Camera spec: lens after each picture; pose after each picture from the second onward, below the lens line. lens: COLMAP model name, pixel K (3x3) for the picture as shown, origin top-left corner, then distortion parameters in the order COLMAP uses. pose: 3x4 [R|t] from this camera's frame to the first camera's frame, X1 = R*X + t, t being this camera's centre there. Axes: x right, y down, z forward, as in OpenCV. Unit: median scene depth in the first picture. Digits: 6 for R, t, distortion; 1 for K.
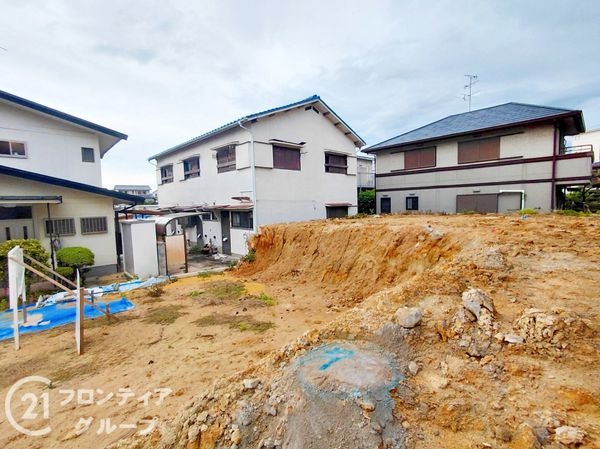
lens RADIAL K [[285.9, 0, 288.4], [0, 285.9, 223.3], [0, 0, 1]] dist [-0.002352, -0.000071]
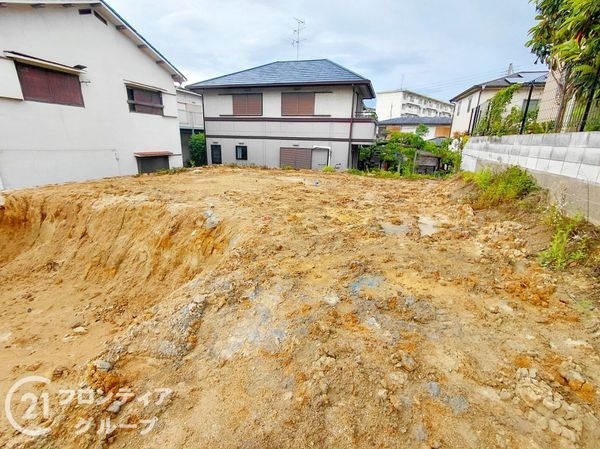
lens RADIAL K [[278.7, 0, 297.4], [0, 278.7, 222.0], [0, 0, 1]] dist [-0.005209, 0.009025]
pose [[0.869478, -0.092843, 0.485168, 0.155696], [-0.018028, 0.975559, 0.218995, -0.069610], [-0.493643, -0.199158, 0.846554, 0.073863]]
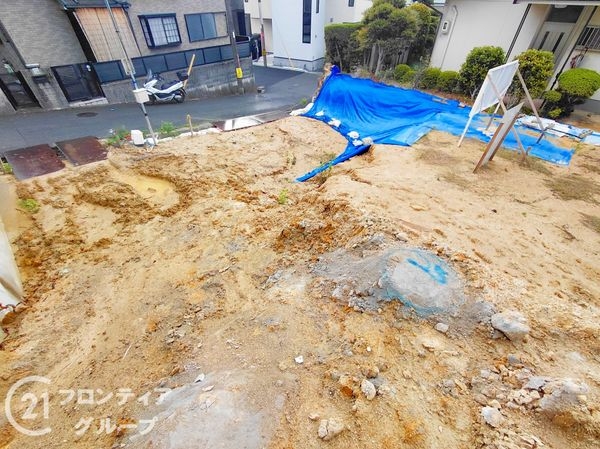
lens RADIAL K [[276.1, 0, 294.3], [0, 276.1, 221.4], [0, 0, 1]] dist [-0.011793, 0.000614]
pose [[0.037900, 0.669572, -0.741779, 0.107756], [-0.064255, 0.742409, 0.666858, -0.052615], [0.997214, 0.022389, 0.071161, 0.042145]]
